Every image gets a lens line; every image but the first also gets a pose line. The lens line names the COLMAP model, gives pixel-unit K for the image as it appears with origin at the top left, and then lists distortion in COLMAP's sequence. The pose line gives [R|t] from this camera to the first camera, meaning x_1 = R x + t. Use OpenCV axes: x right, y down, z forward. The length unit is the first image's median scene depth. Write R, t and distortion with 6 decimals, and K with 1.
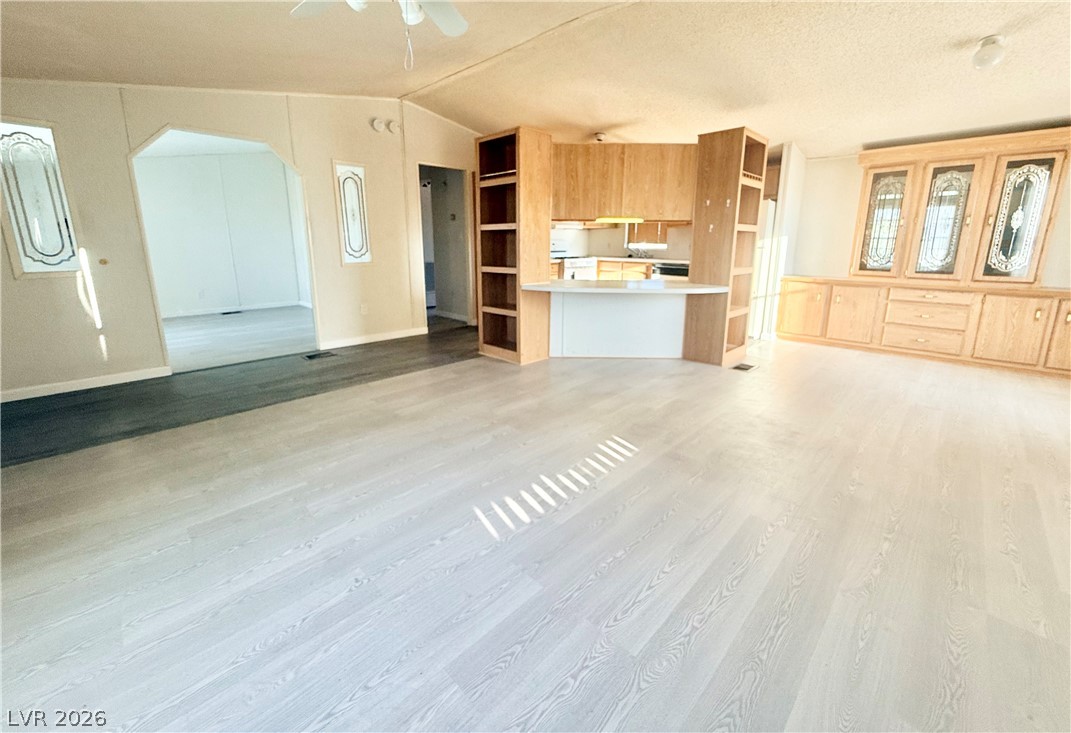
lens RADIAL K [[430.6, 0, 536.0], [0, 430.6, 330.4], [0, 0, 1]] dist [-0.000779, 0.000129]
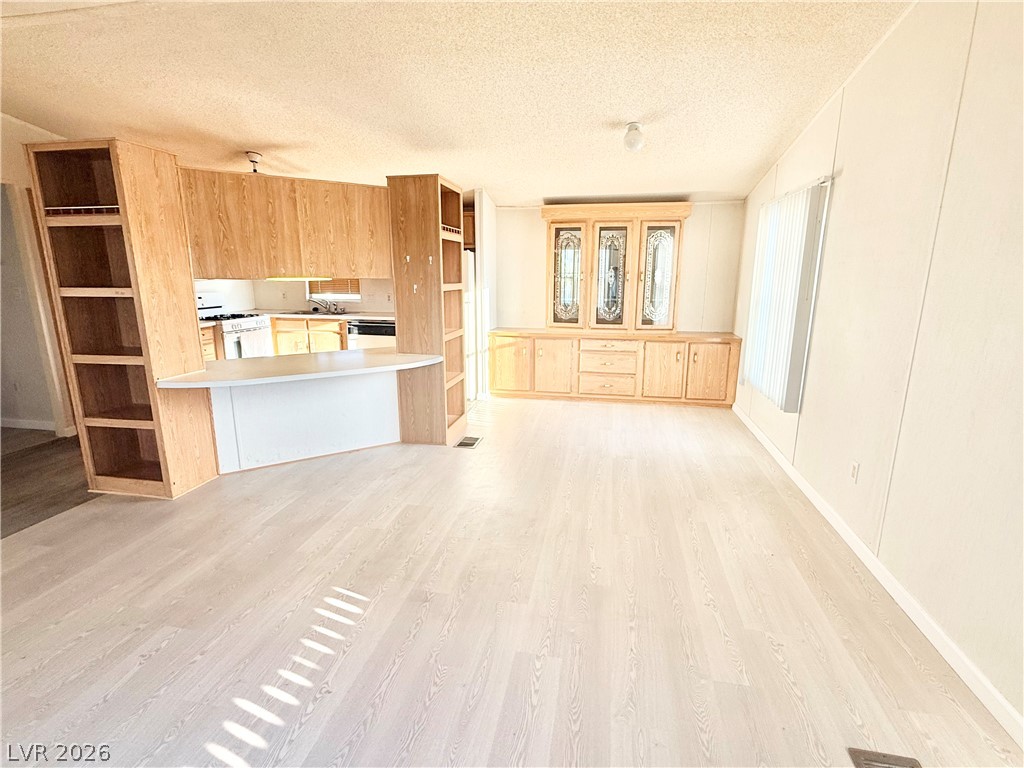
lens RADIAL K [[506.1, 0, 512.0], [0, 506.1, 384.0], [0, 0, 1]] dist [-0.000887, 0.000778]
pose [[0.831150, -0.125397, 0.541725, -0.001110], [0.114401, 0.991961, 0.054095, -0.080379], [-0.544153, 0.017012, 0.838813, 0.055838]]
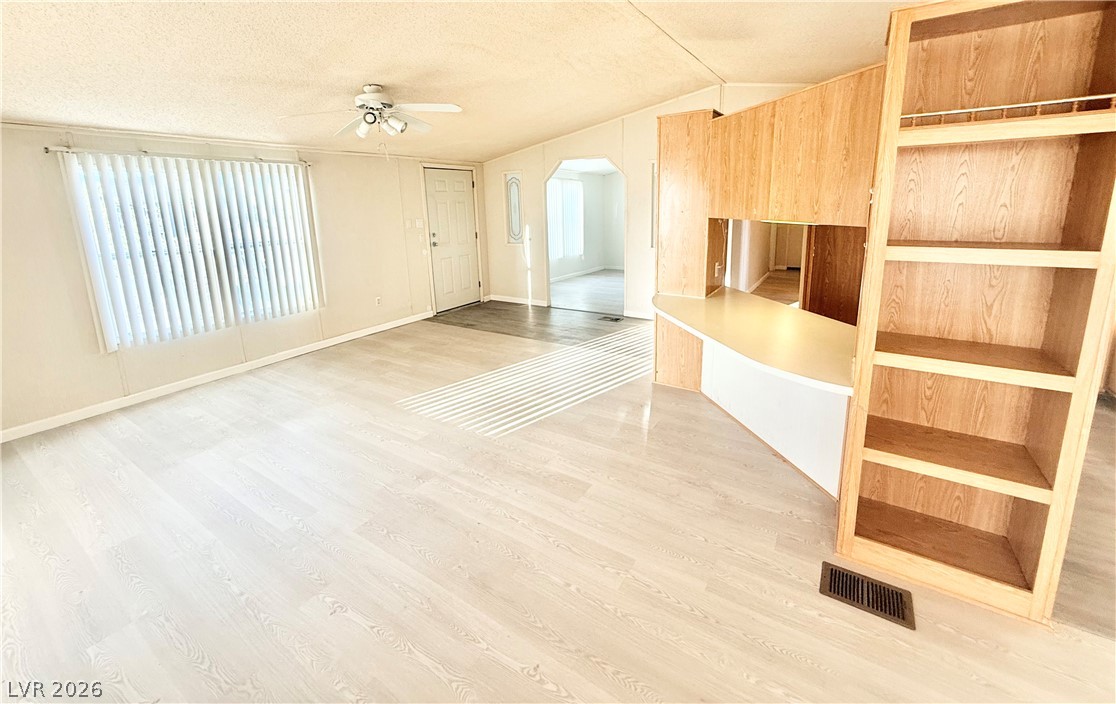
lens RADIAL K [[447.2, 0, 558.1], [0, 447.2, 287.5], [0, 0, 1]] dist [-0.000332, -0.000053]
pose [[0.203711, 0.173304, -0.963570, 0.774033], [-0.172147, 0.975214, 0.139004, -0.203403], [0.963778, 0.137559, 0.228495, 0.576291]]
